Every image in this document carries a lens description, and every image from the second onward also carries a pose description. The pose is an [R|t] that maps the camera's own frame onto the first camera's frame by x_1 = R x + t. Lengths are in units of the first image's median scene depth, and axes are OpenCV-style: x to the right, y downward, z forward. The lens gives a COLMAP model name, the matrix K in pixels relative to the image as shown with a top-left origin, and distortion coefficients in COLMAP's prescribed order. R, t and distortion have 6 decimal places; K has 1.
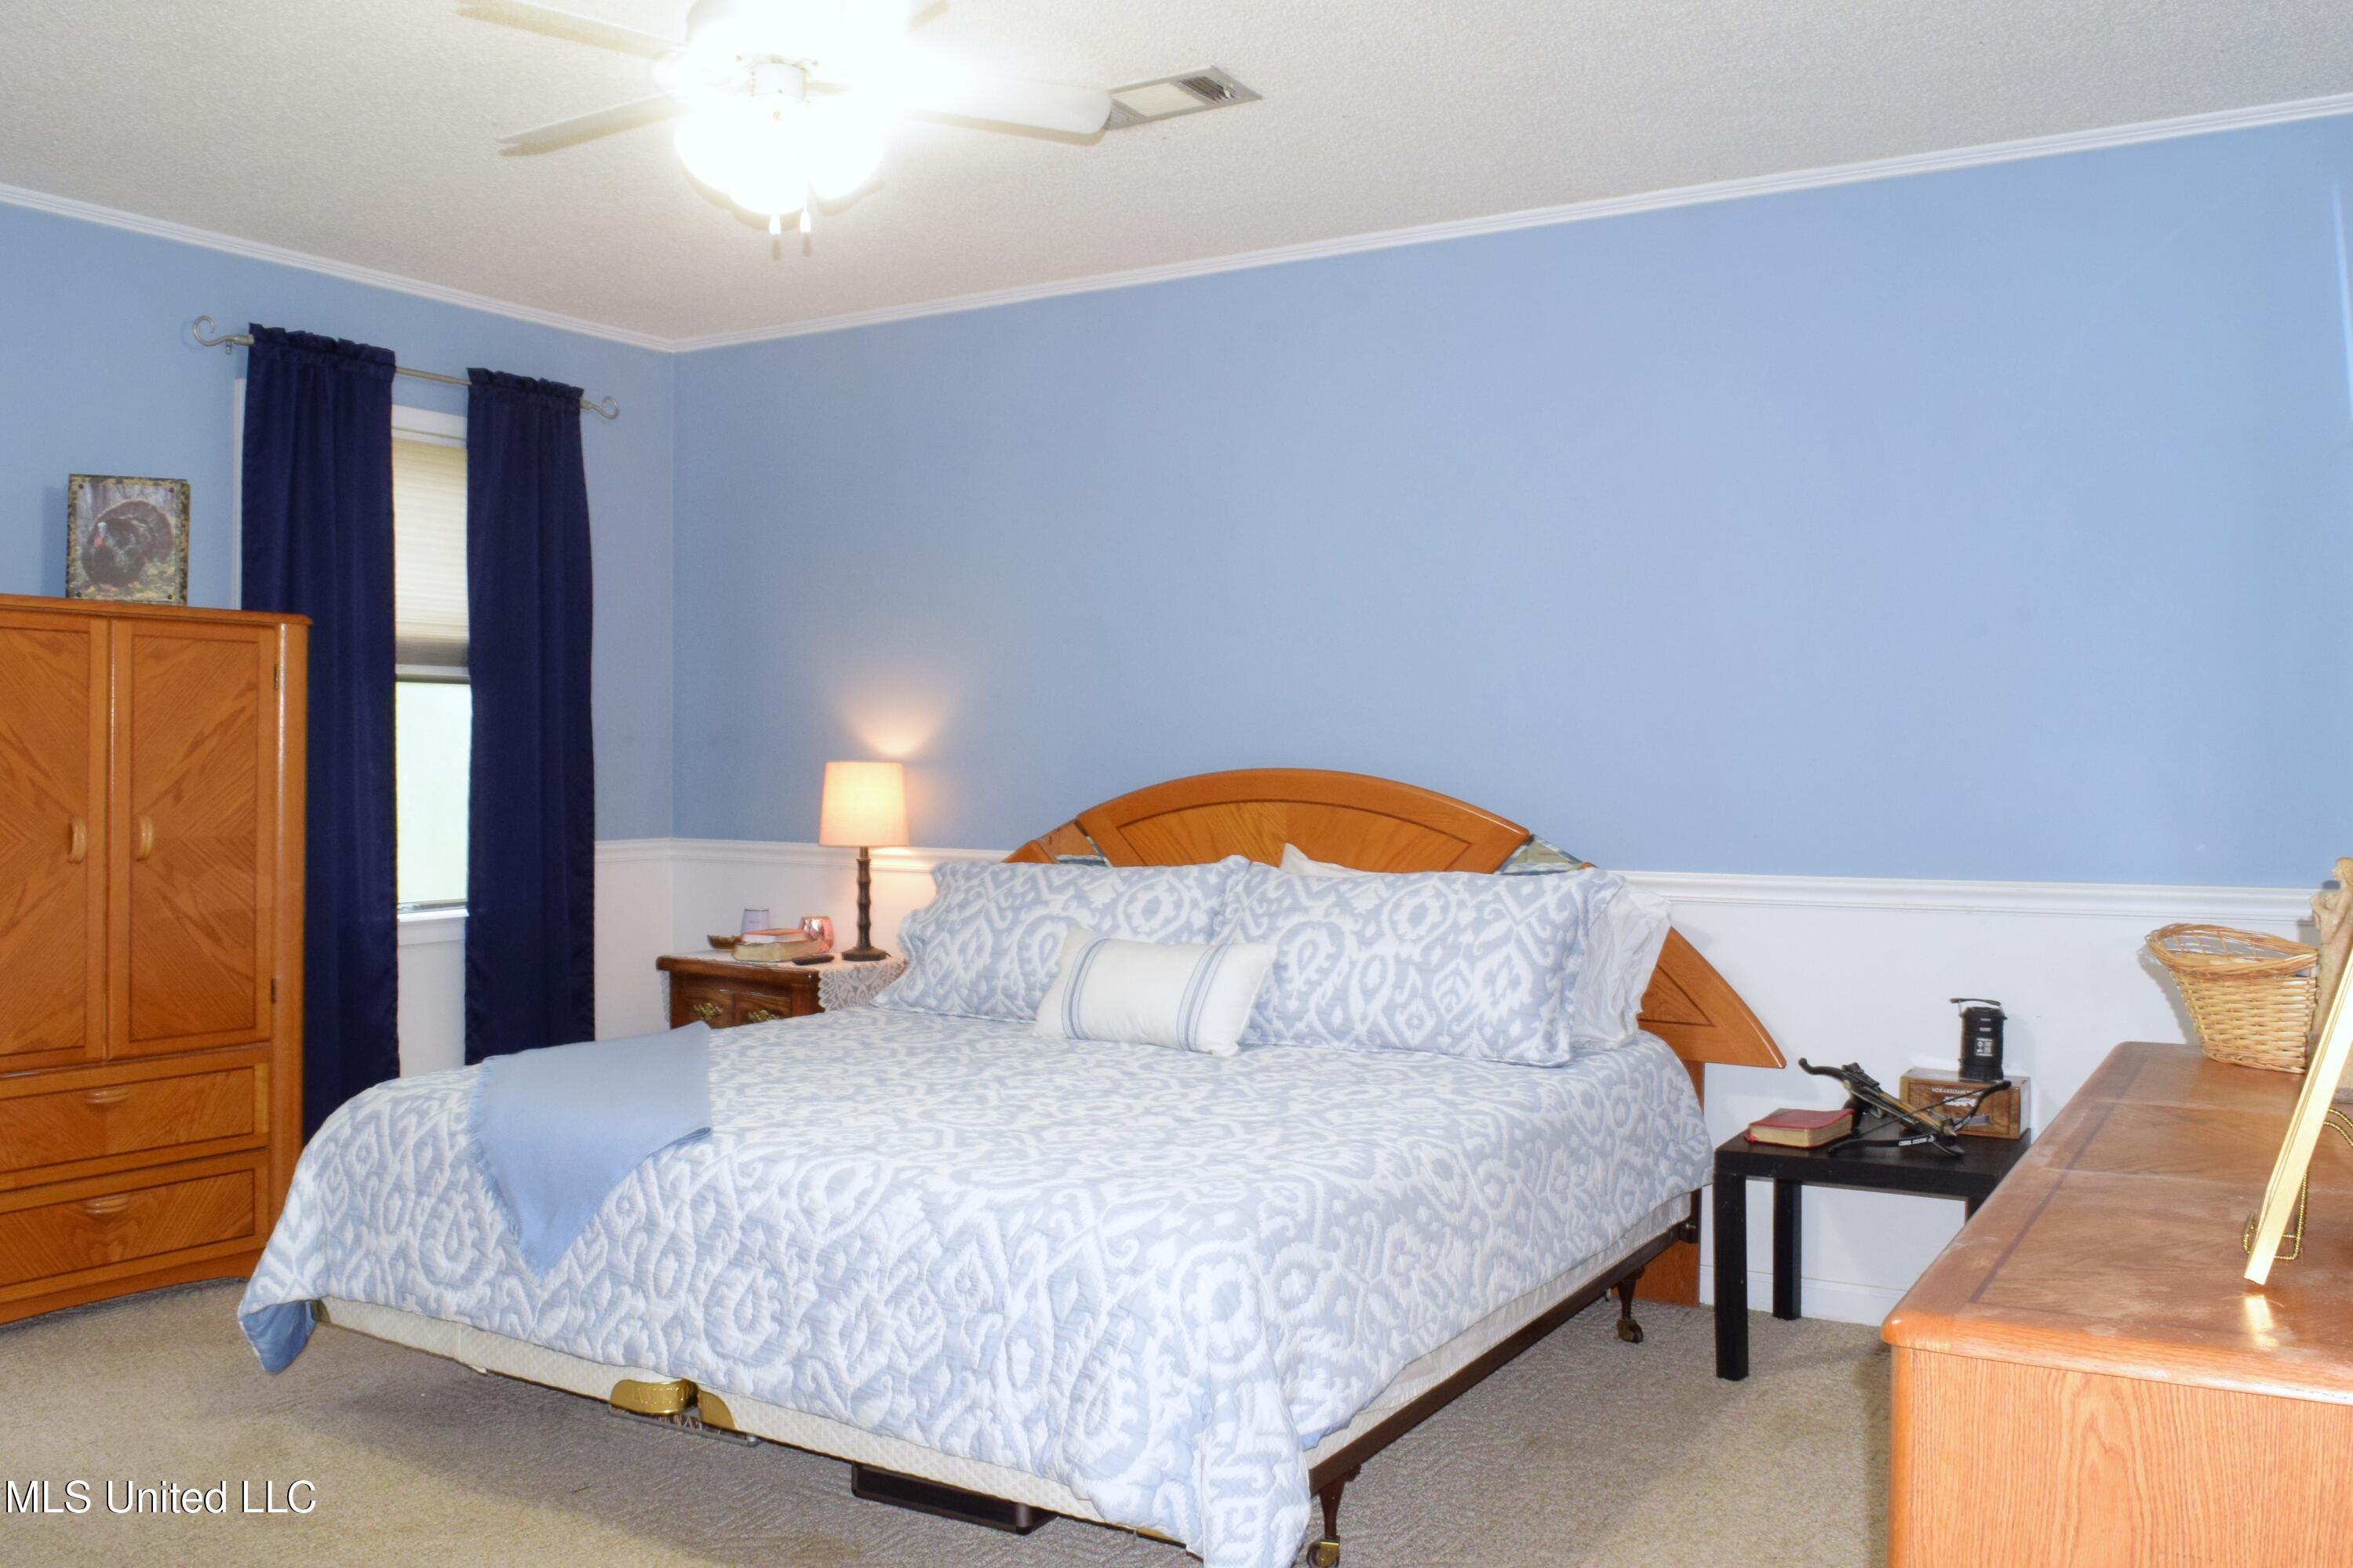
lens RADIAL K [[1926.9, 0, 1176.5], [0, 1926.9, 784.0], [0, 0, 1]] dist [-0.006880, -0.004943]
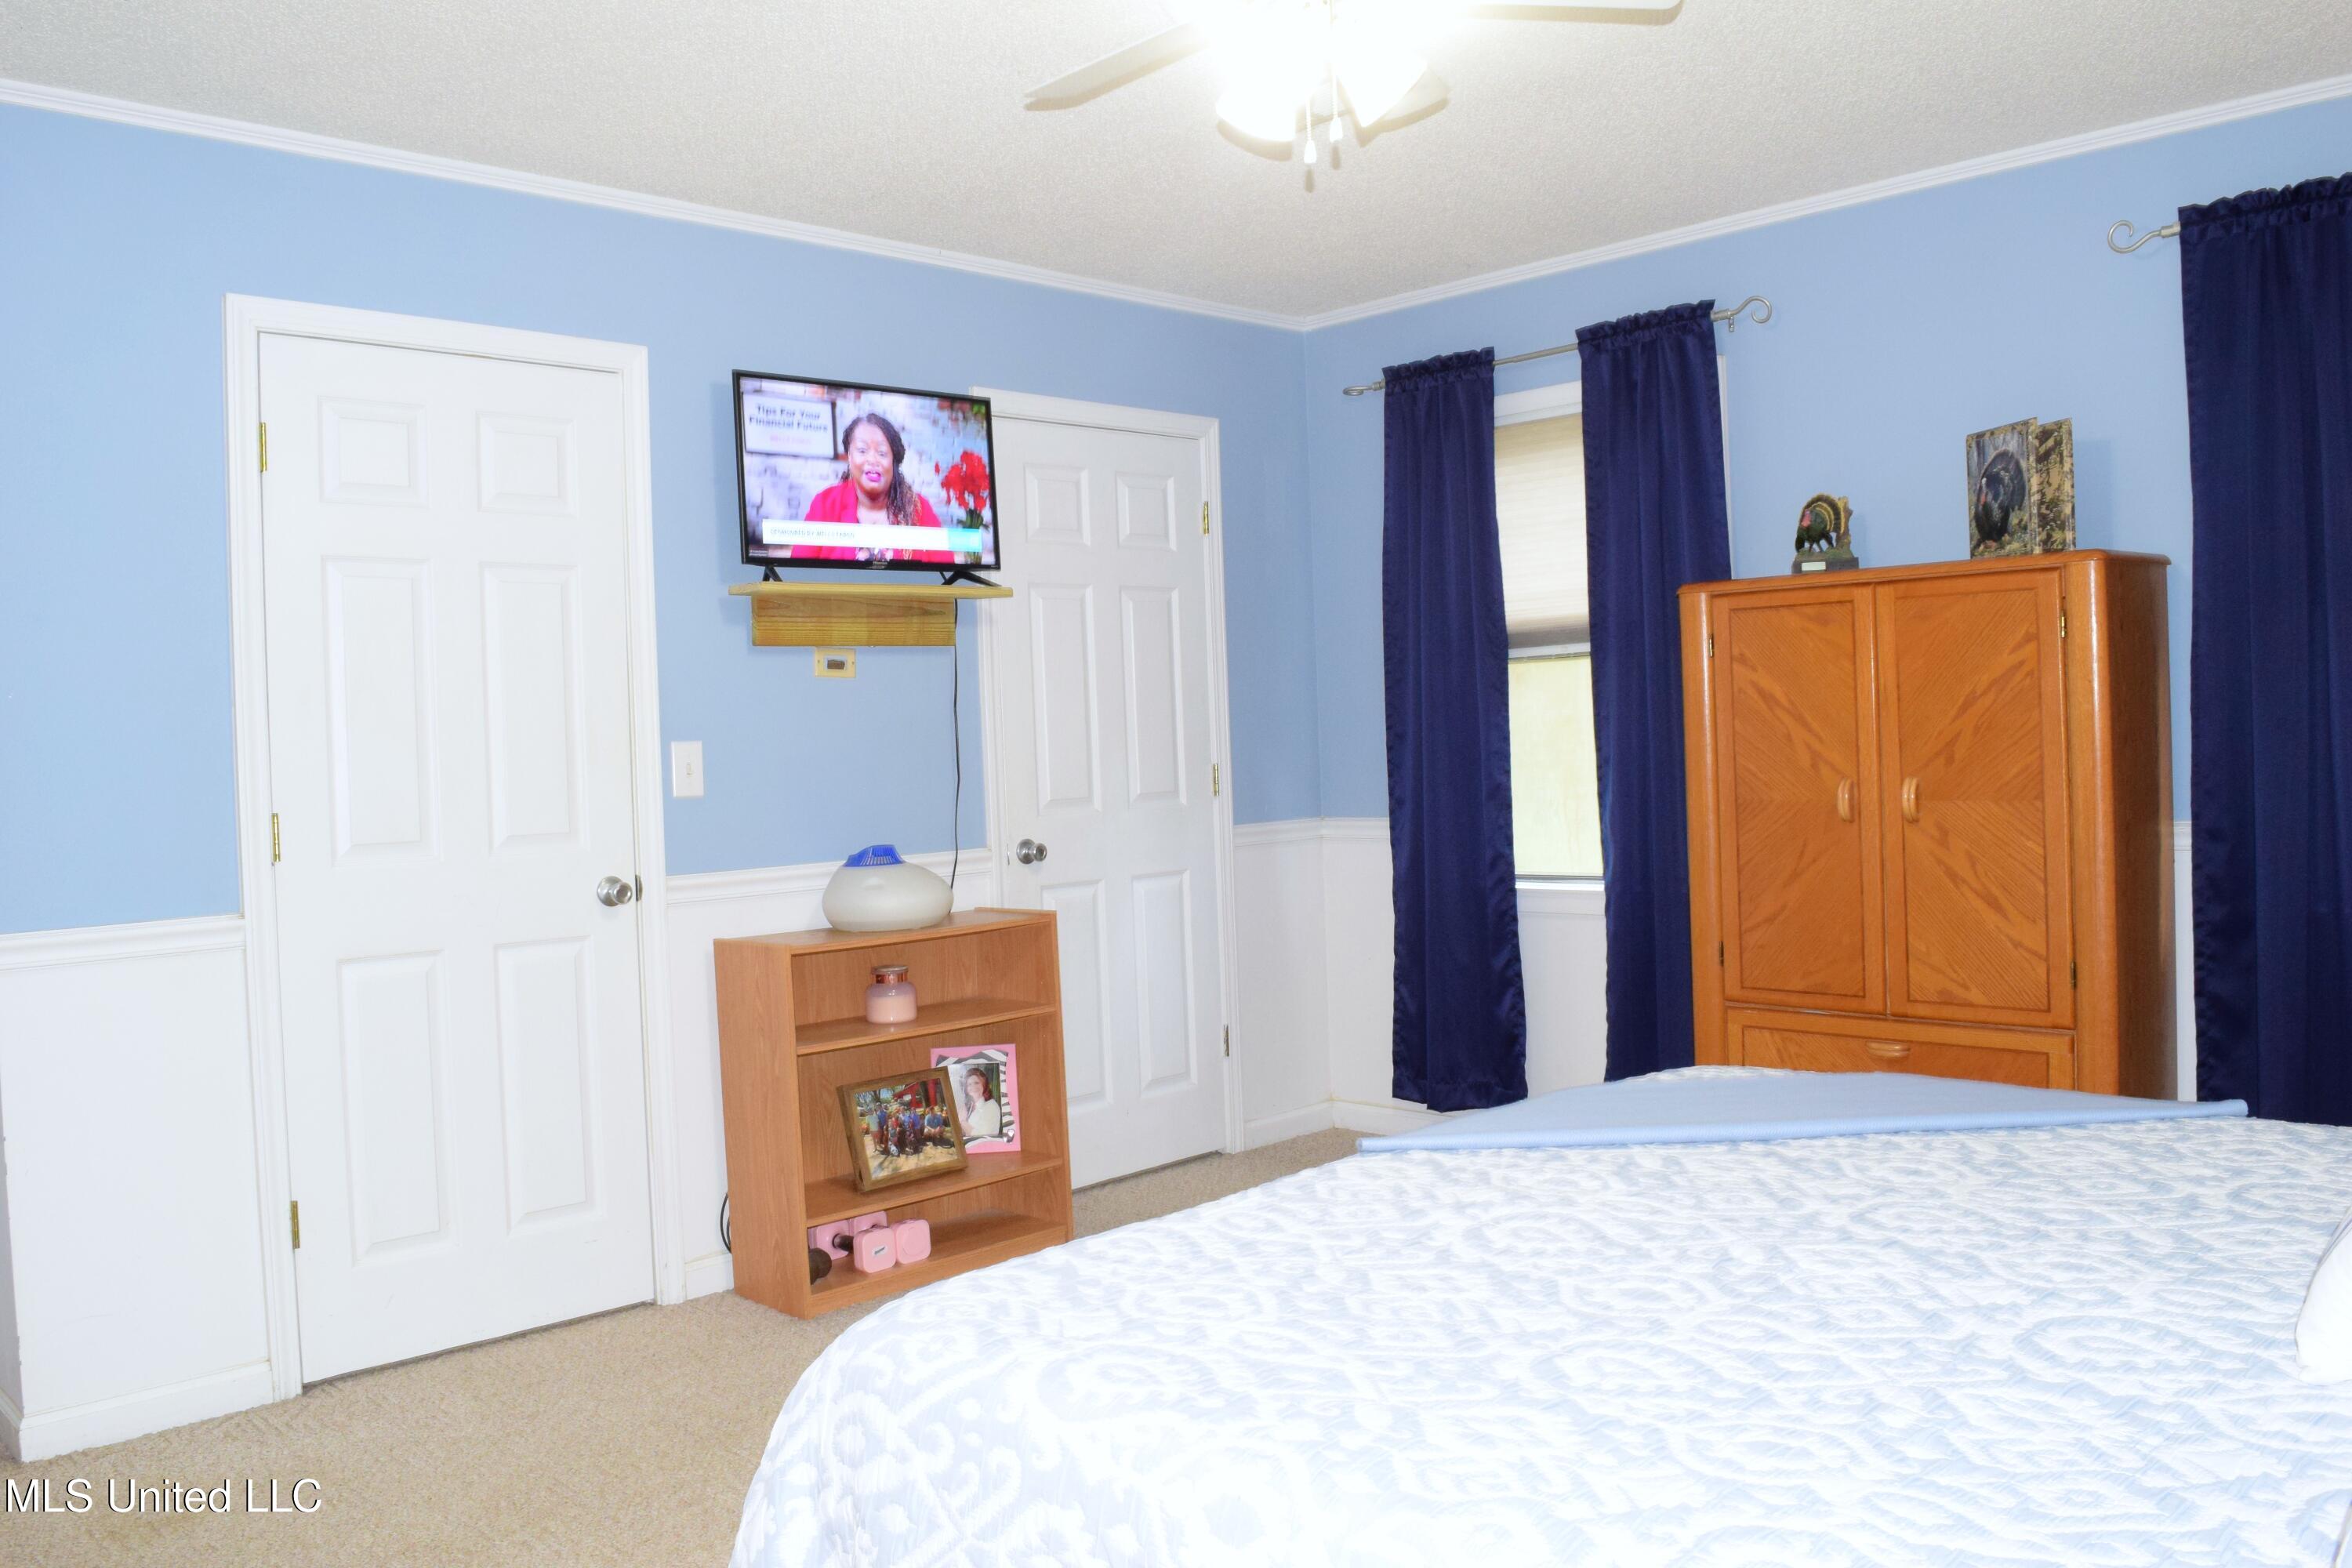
lens RADIAL K [[1930.0, 0, 1176.0], [0, 1930.0, 784.0], [0, 0, 1]] dist [-0.093937, 0.006441]
pose [[-0.232824, 0.035887, -0.971857, 0.537234], [0.028567, 0.999140, 0.030051, -0.022031], [0.972099, -0.020767, -0.233649, 0.899488]]
